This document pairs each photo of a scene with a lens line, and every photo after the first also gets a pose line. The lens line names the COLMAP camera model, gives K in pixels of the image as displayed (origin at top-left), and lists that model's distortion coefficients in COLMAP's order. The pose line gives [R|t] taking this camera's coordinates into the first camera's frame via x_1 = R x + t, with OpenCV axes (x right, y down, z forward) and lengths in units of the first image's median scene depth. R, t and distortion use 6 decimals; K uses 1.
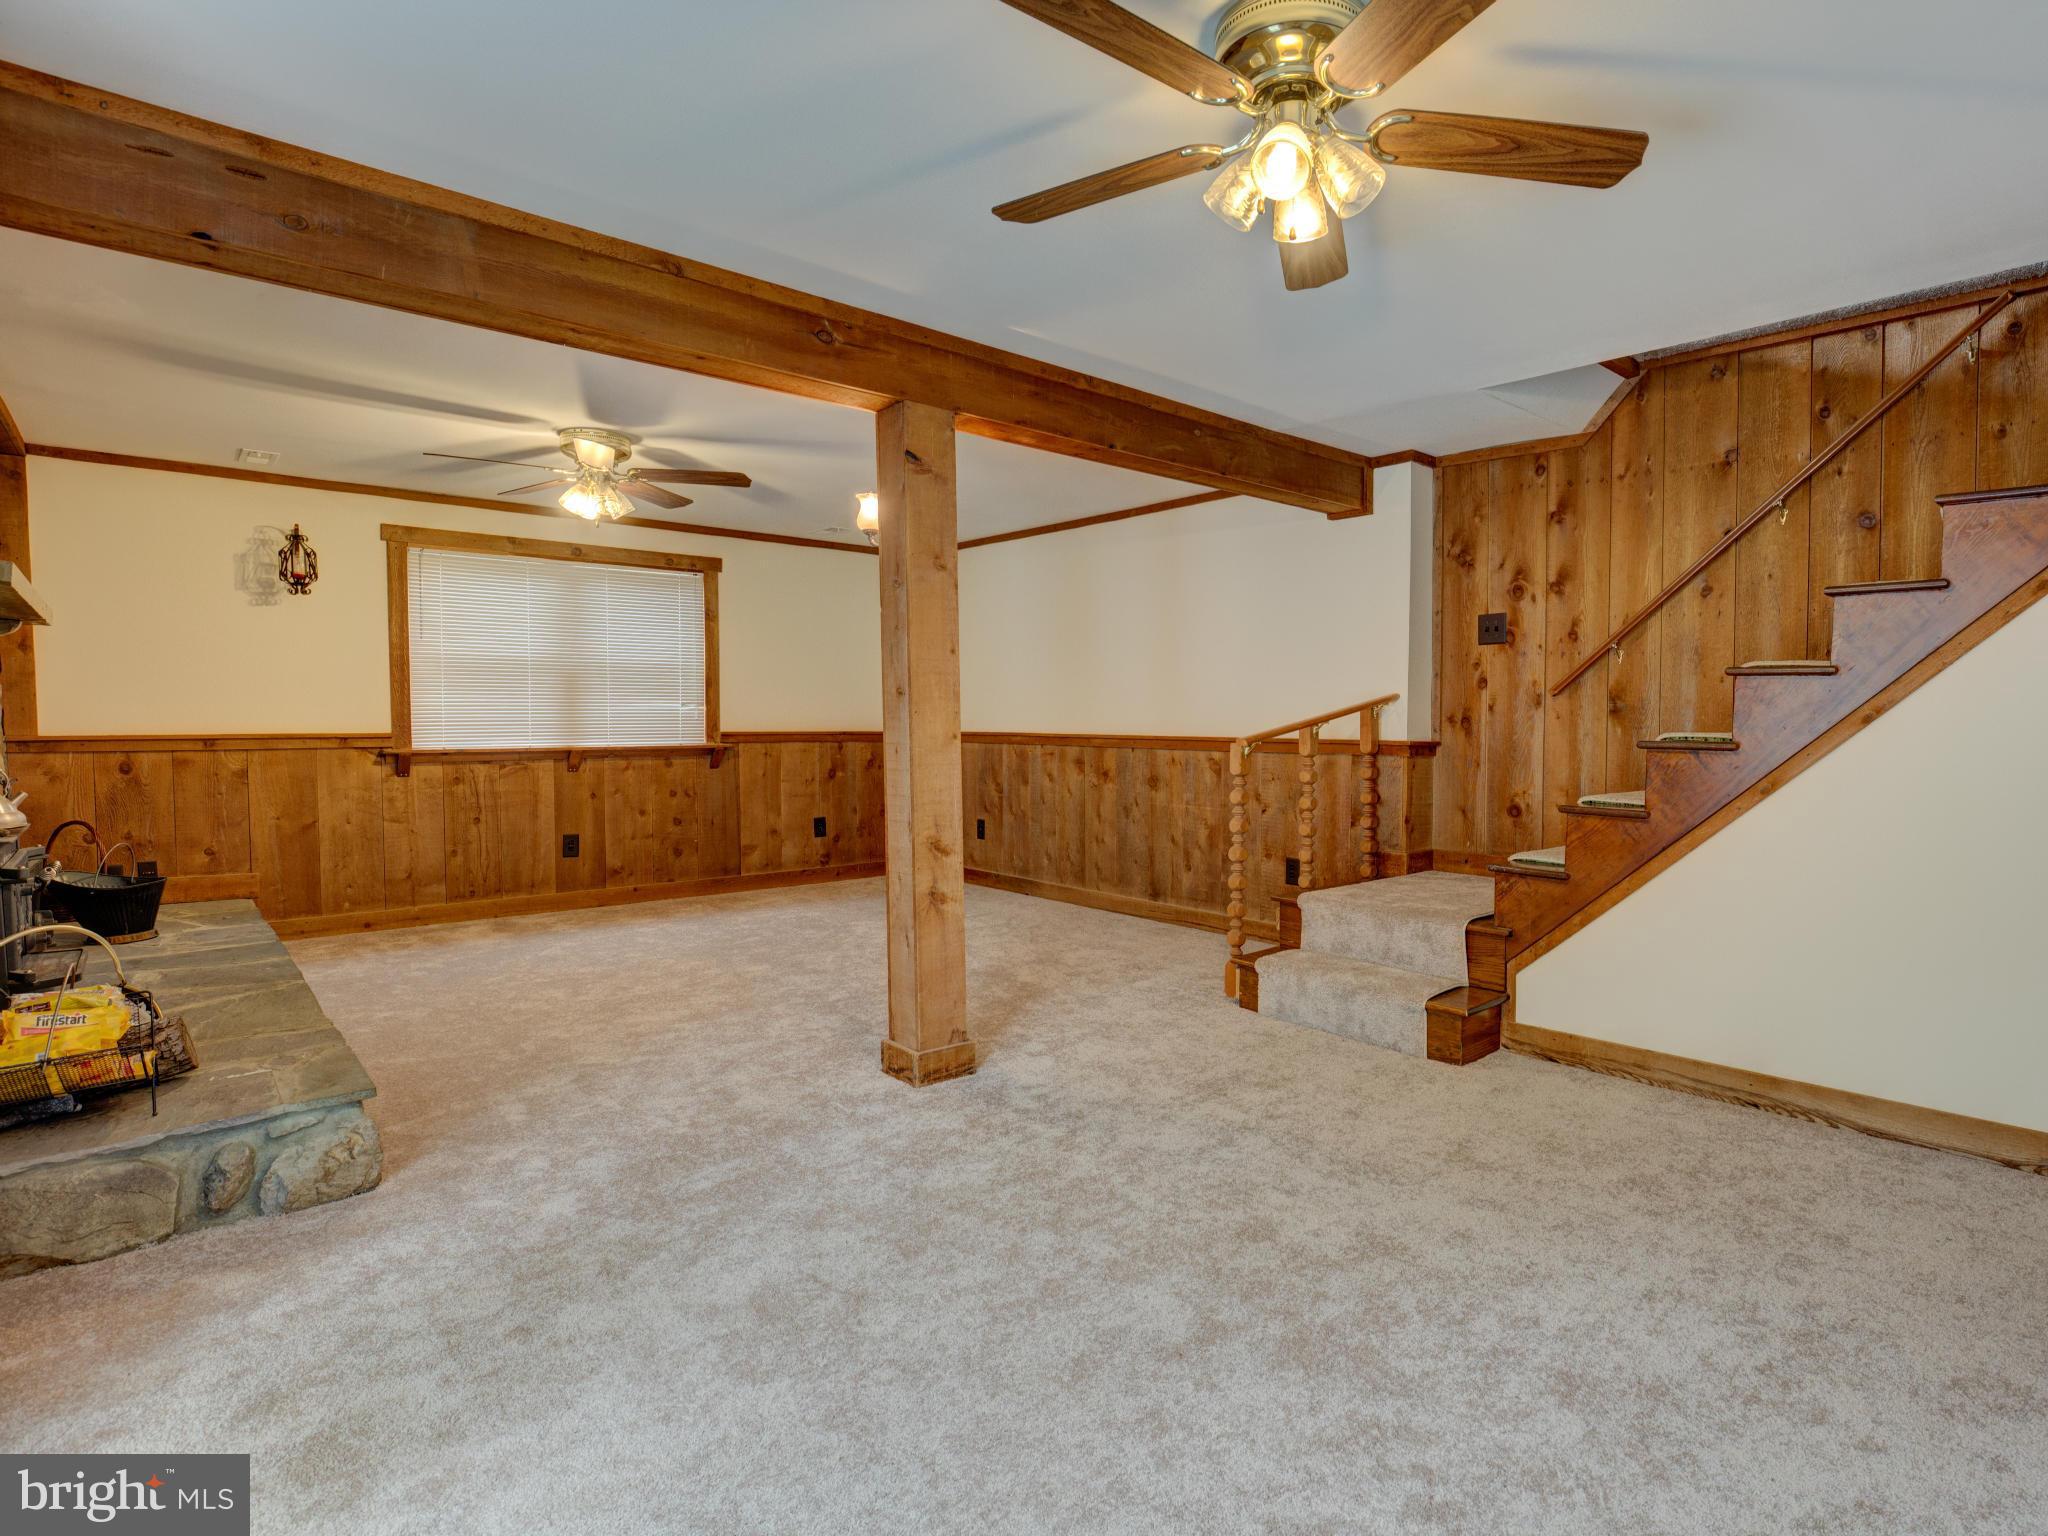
lens RADIAL K [[1046.2, 0, 1003.0], [0, 1046.2, 776.2], [0, 0, 1]] dist [-0.039172, 0.000652]
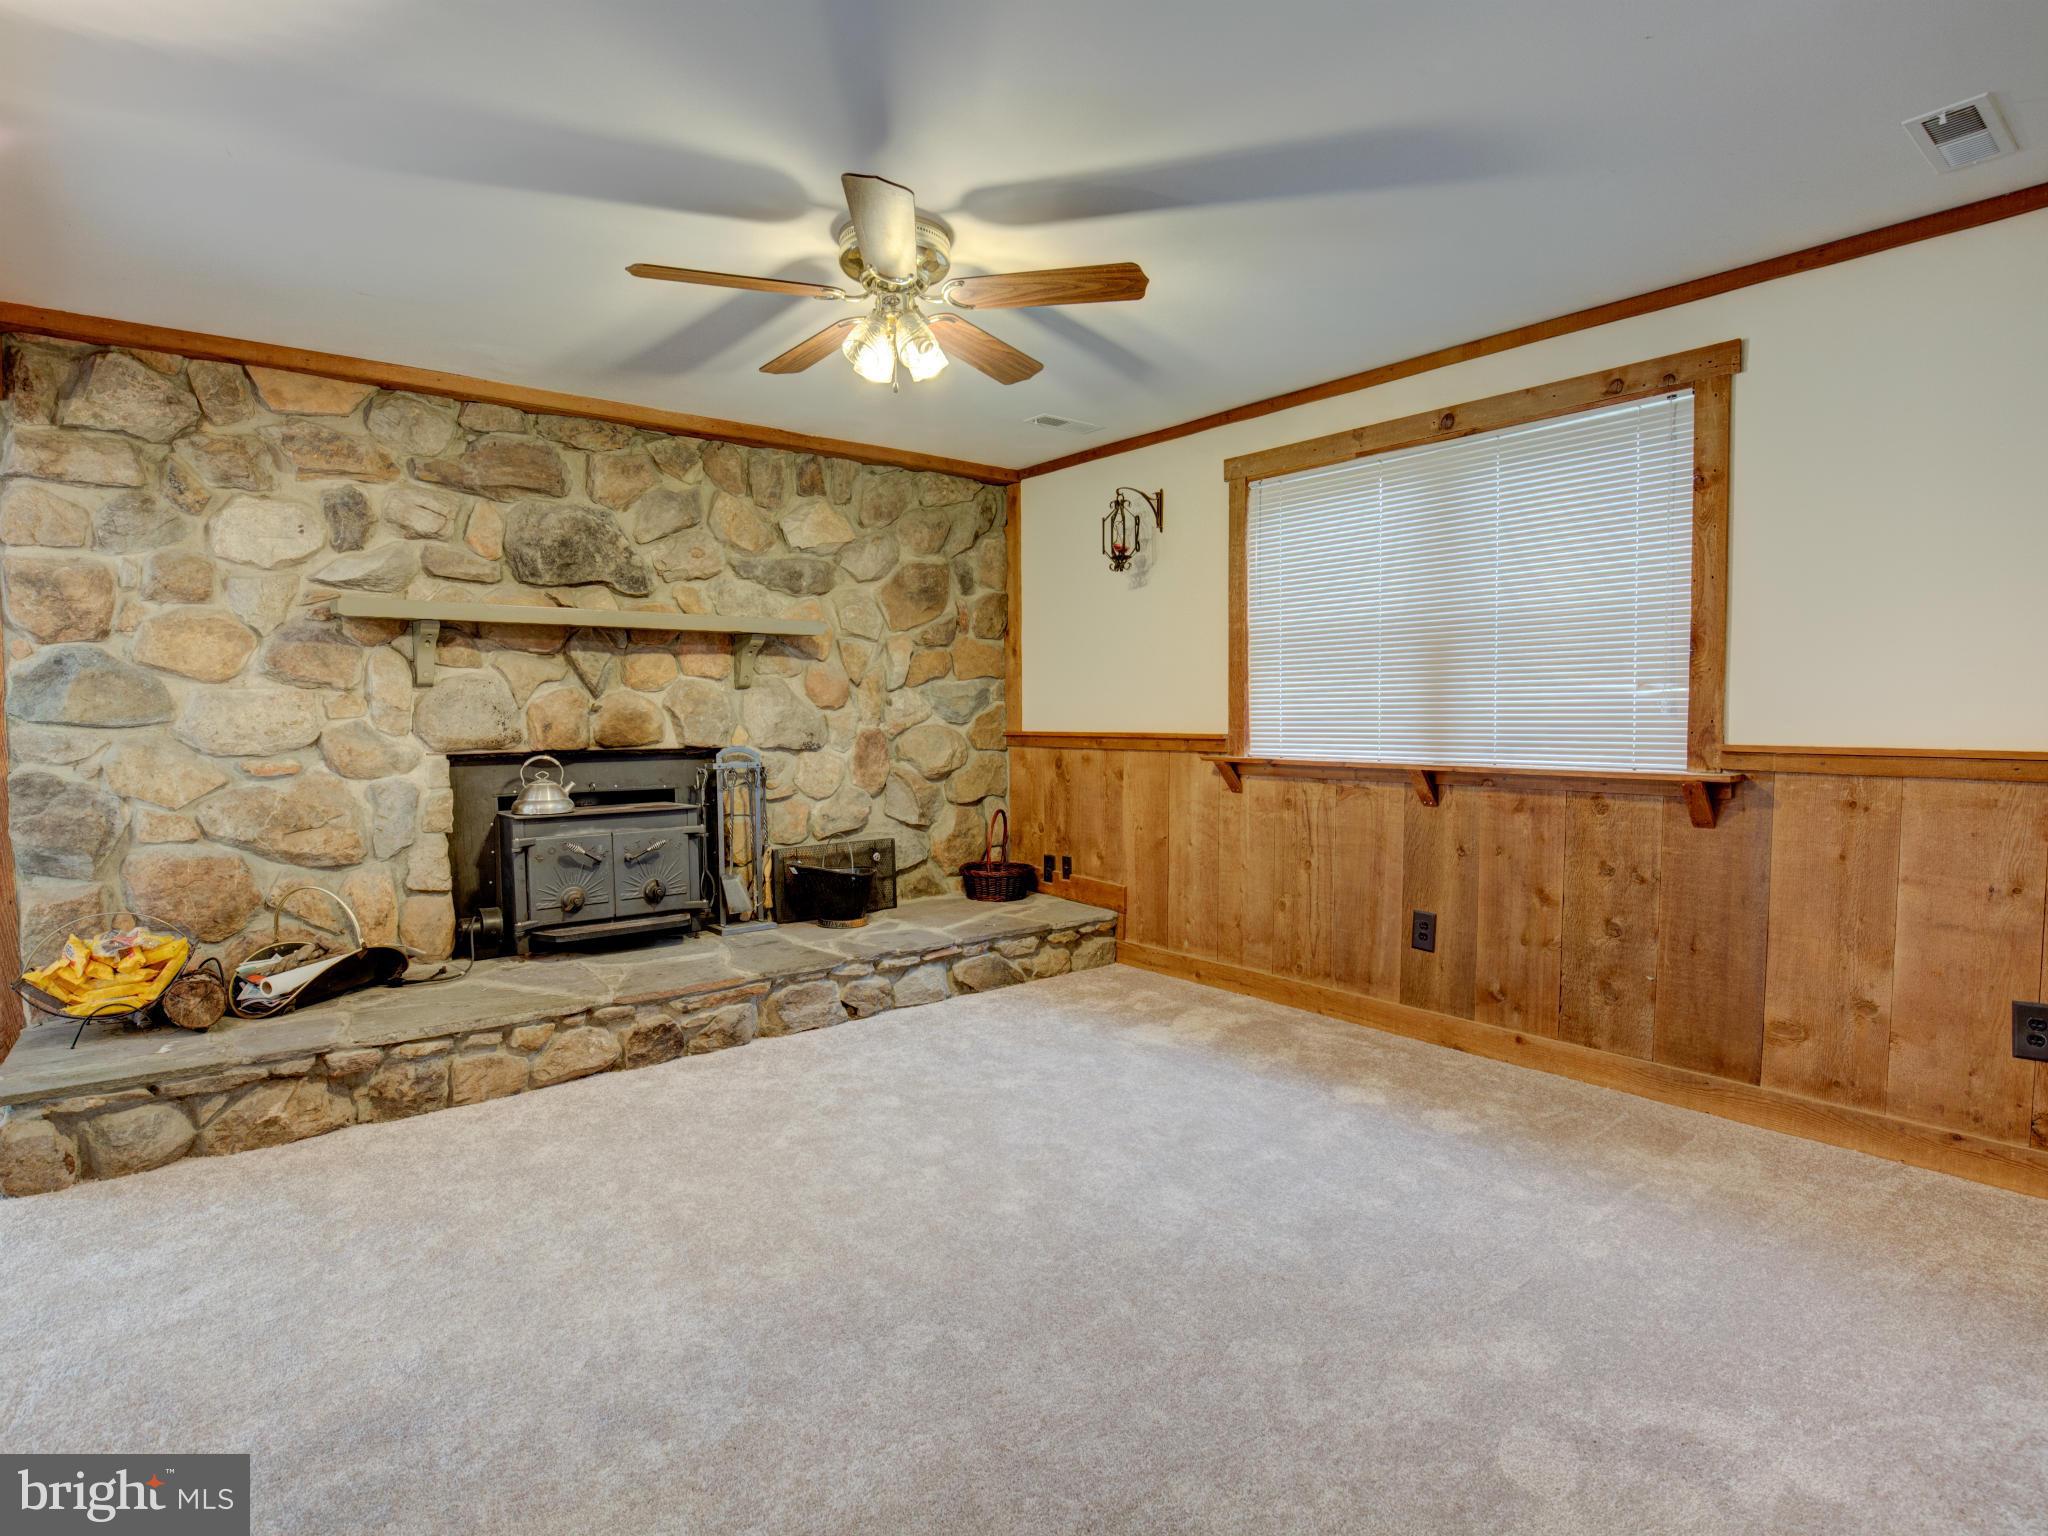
lens RADIAL K [[1046.2, 0, 1003.0], [0, 1046.2, 776.2], [0, 0, 1]] dist [-0.039172, 0.000652]
pose [[0.029037, 0.058164, -0.997885, 0.158702], [-0.046651, 0.997297, 0.056773, -0.042836], [0.998489, 0.044904, 0.031672, 0.741538]]
